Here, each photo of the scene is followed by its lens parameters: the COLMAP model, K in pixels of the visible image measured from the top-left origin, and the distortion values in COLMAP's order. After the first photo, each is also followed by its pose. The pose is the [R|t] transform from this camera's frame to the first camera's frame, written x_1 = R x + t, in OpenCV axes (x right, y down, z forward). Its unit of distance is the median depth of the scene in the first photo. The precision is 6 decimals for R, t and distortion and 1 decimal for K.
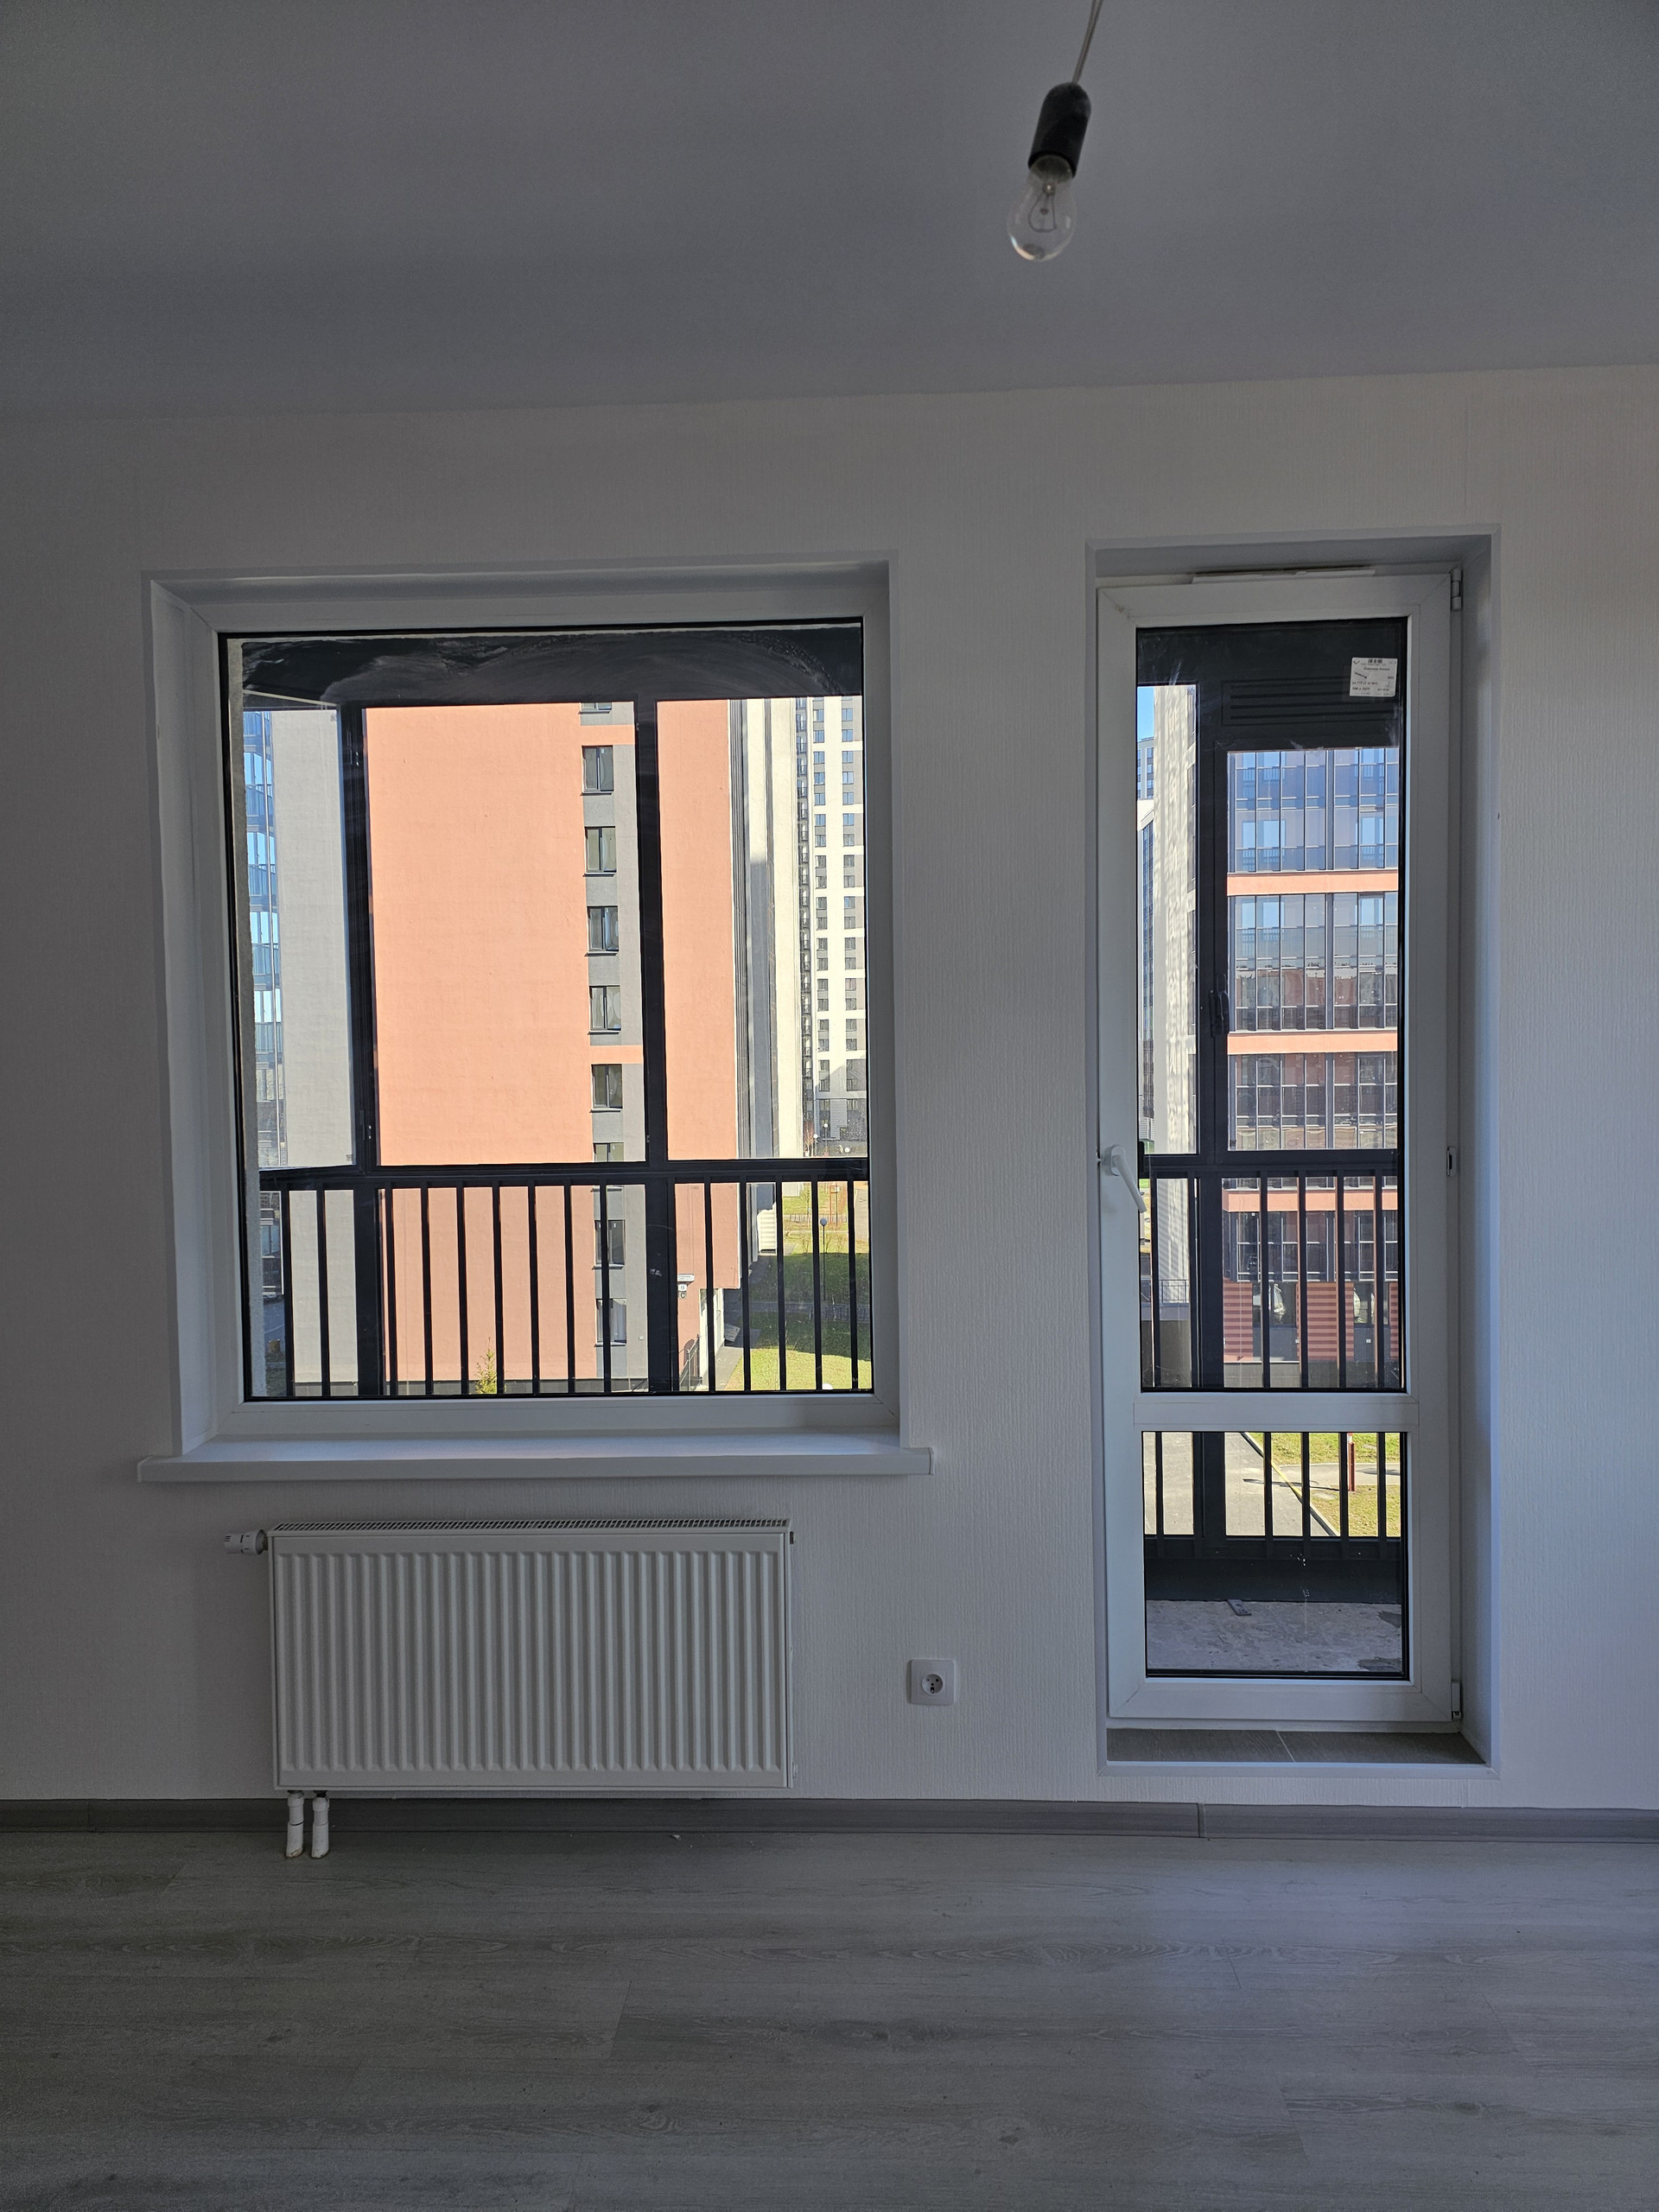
lens RADIAL K [[1471.8, 0, 816.2], [0, 1471.8, 1114.9], [0, 0, 1]] dist [0.039515, -0.031402]
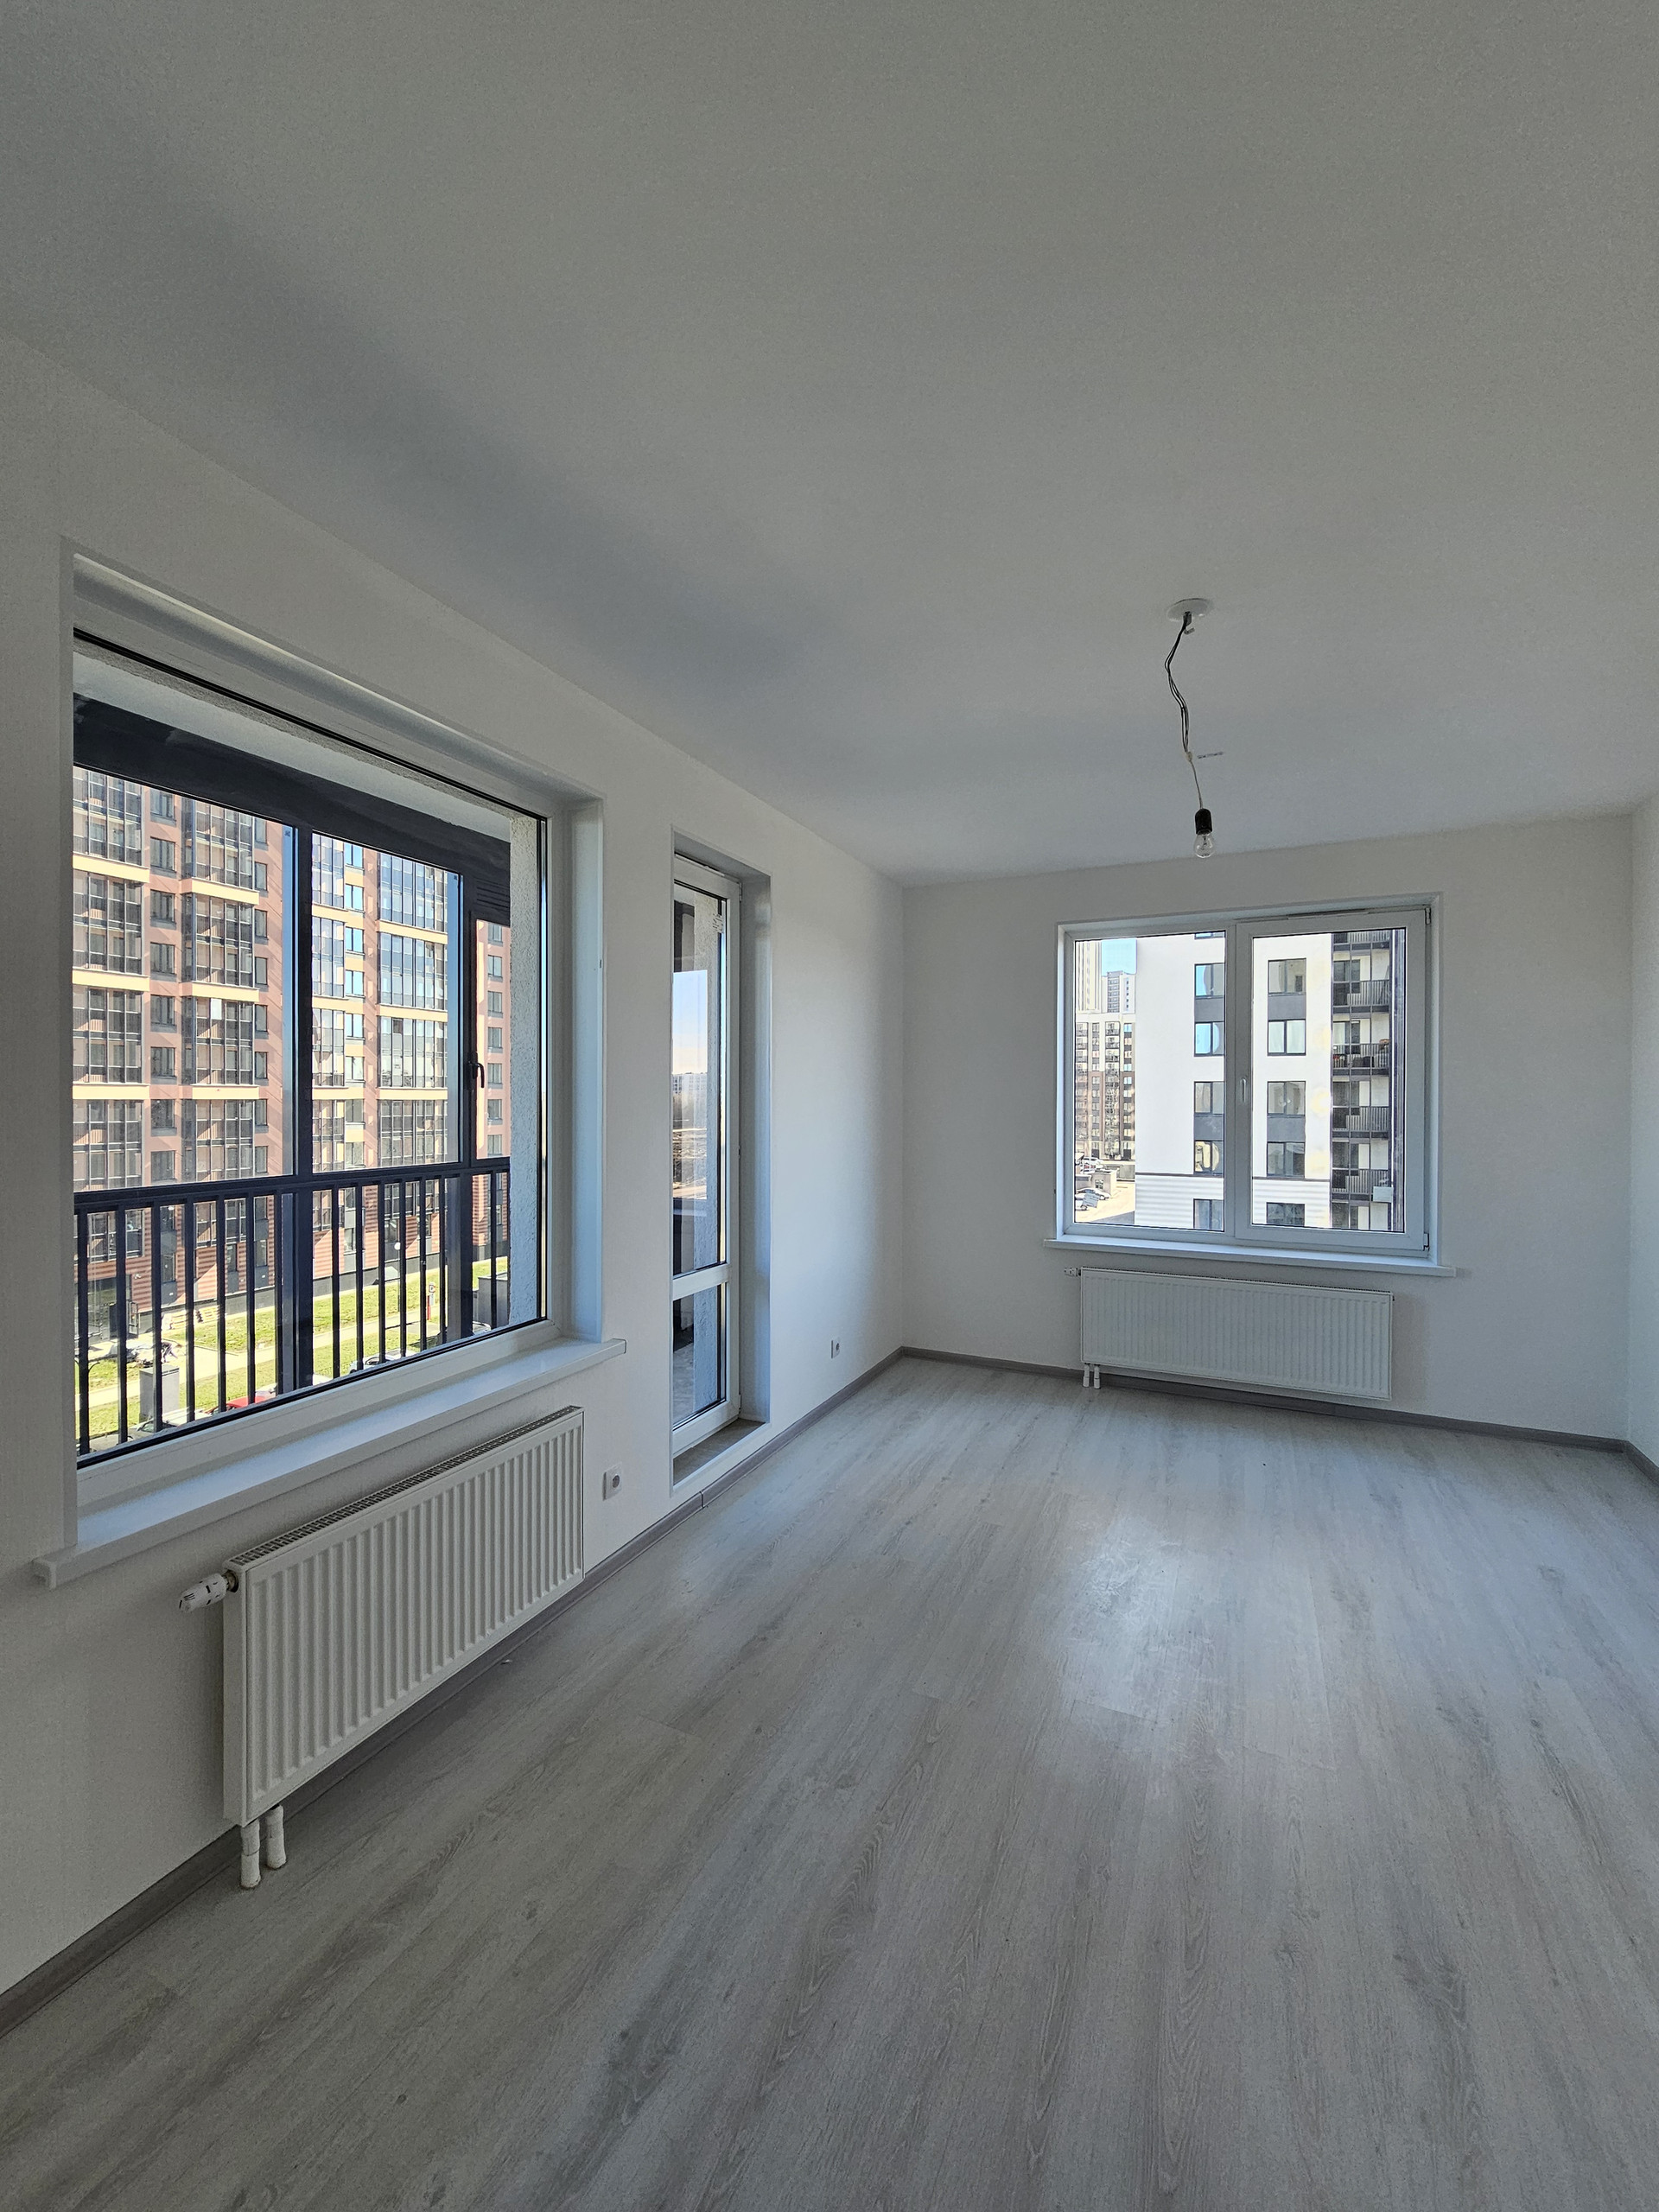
lens RADIAL K [[902.7, 0, 809.4], [0, 902.7, 1103.2], [0, 0, 1]] dist [-0.006548, 0.000578]
pose [[0.392931, 0.011501, 0.919496, -0.771093], [0.026284, 0.999373, -0.023732, -0.006842], [-0.919192, 0.033493, 0.392382, 0.398198]]
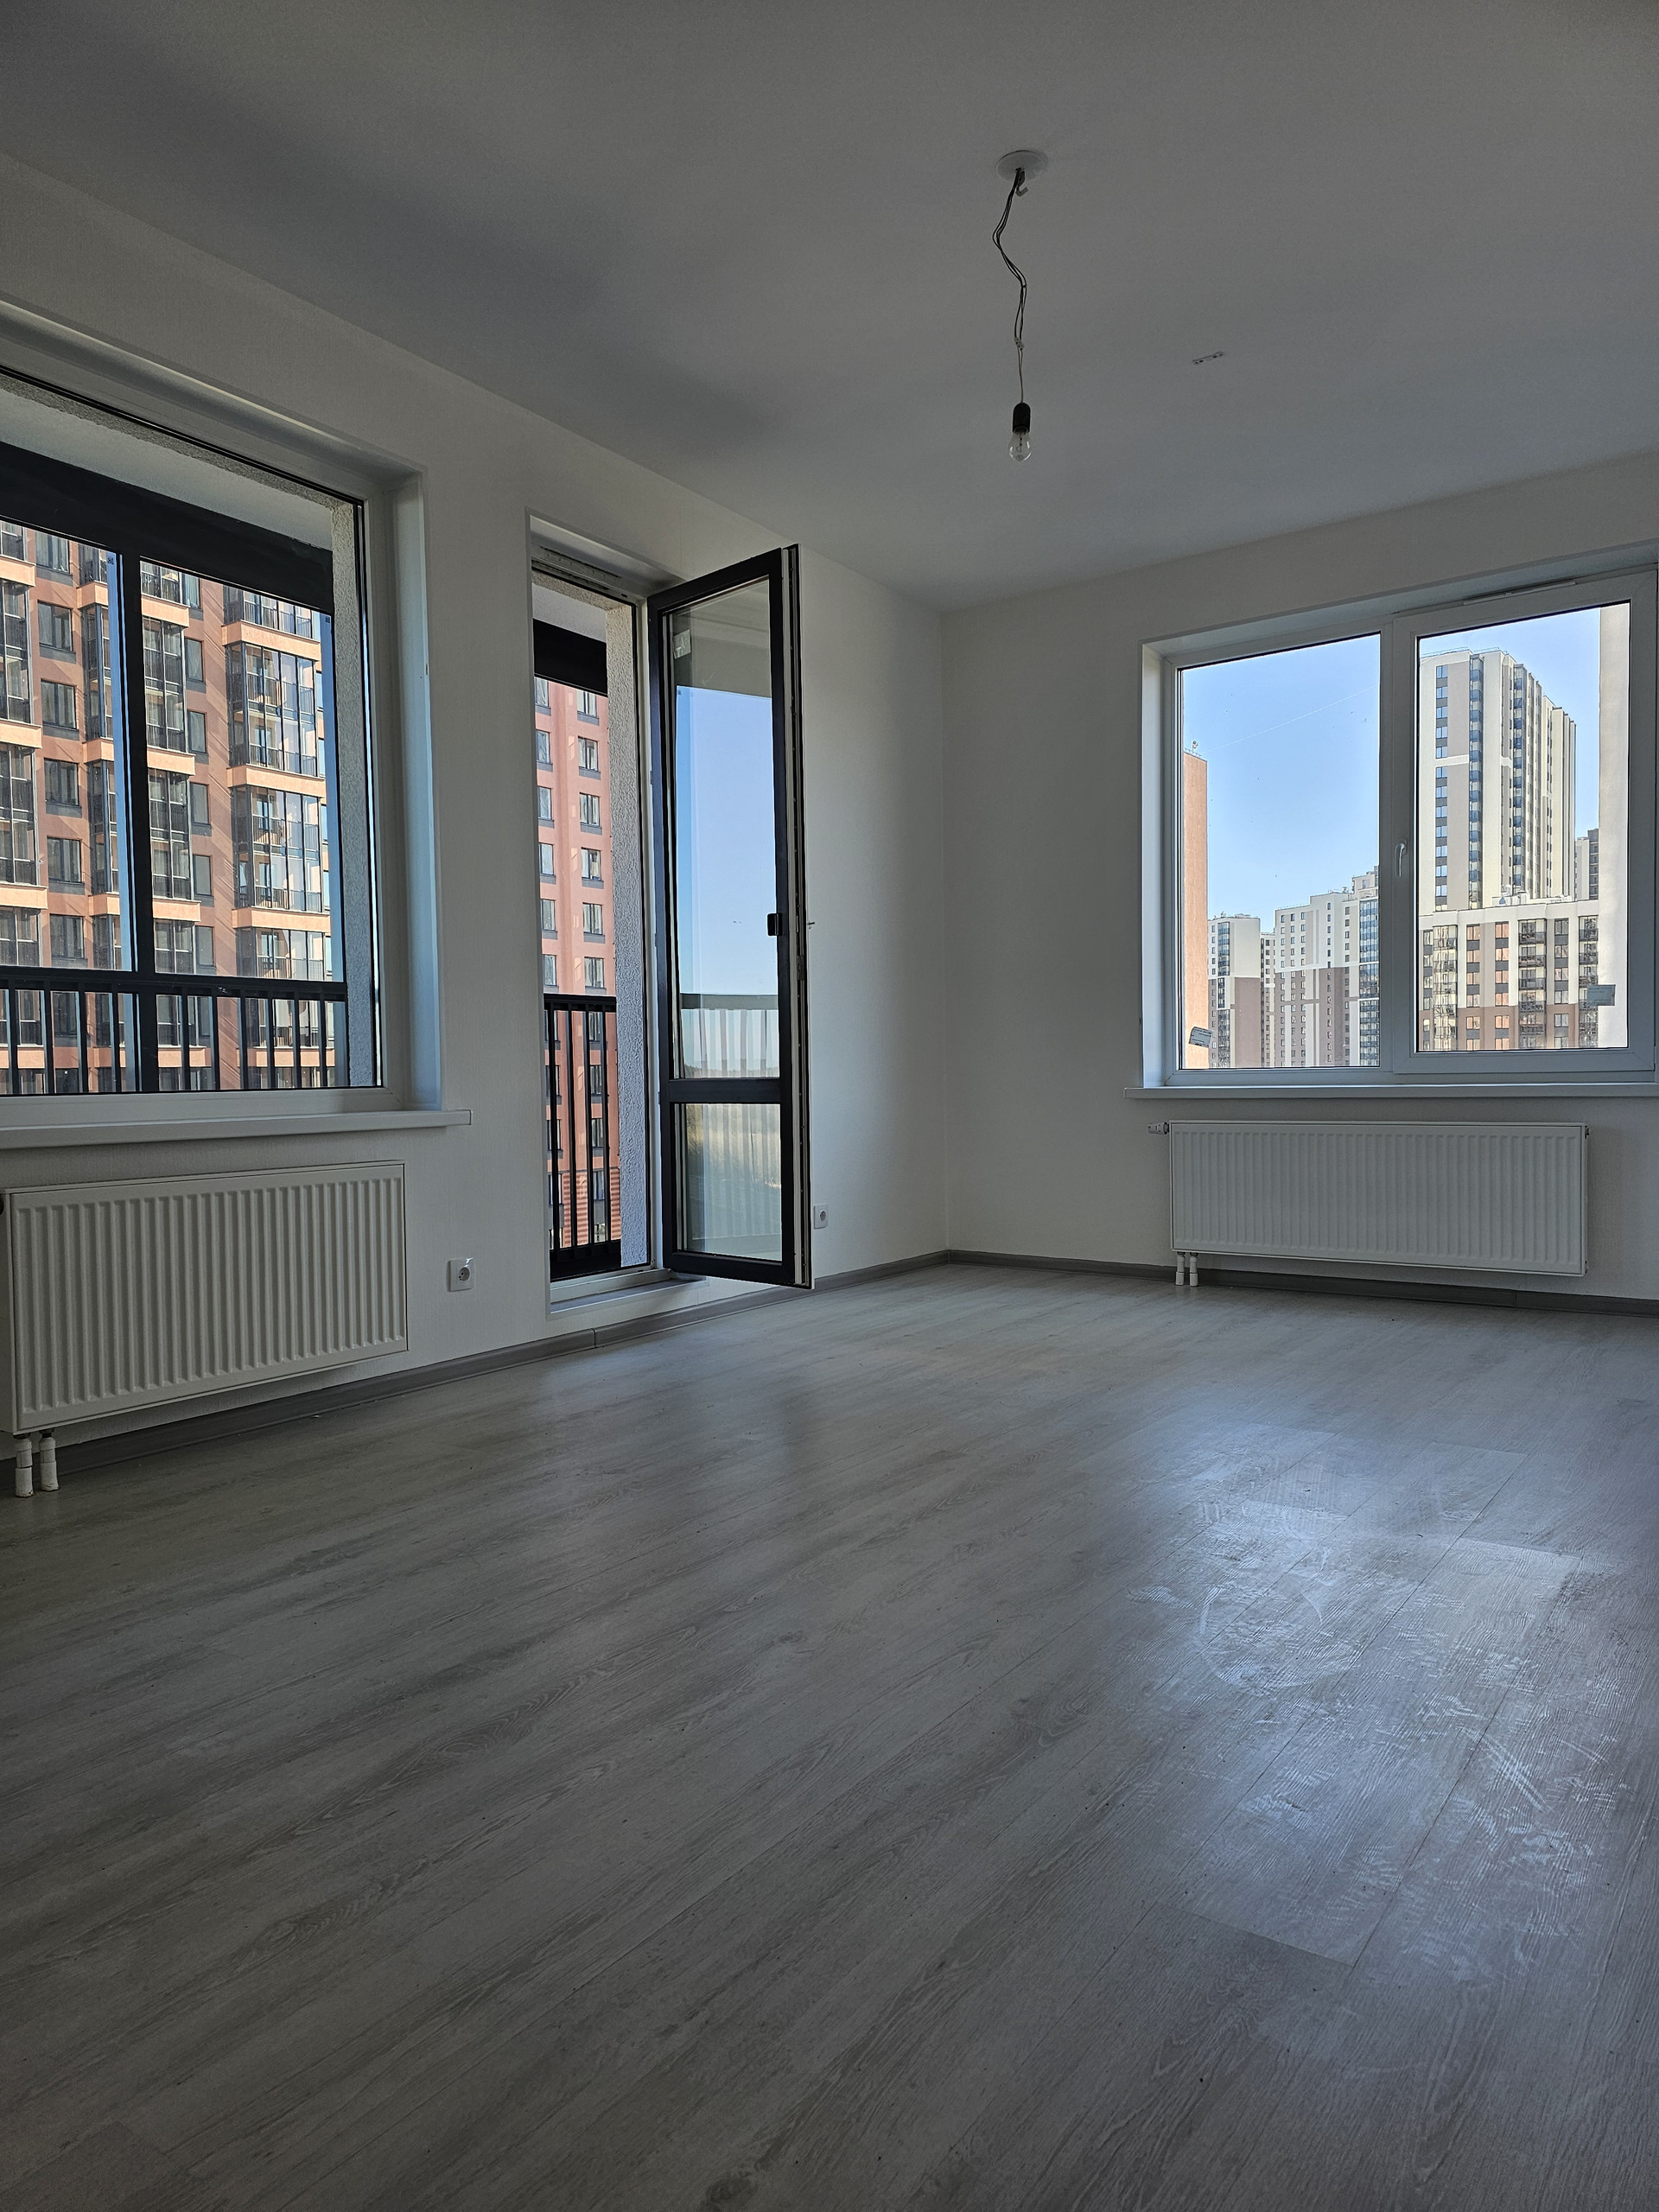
lens RADIAL K [[1471.8, 0, 830.9], [0, 1471.8, 1124.8], [0, 0, 1]] dist [0.039515, -0.031402]
pose [[0.530361, -0.023854, 0.847436, -0.944380], [0.039889, 0.999199, 0.003162, 0.252341], [-0.846833, 0.032126, 0.530887, -0.059881]]
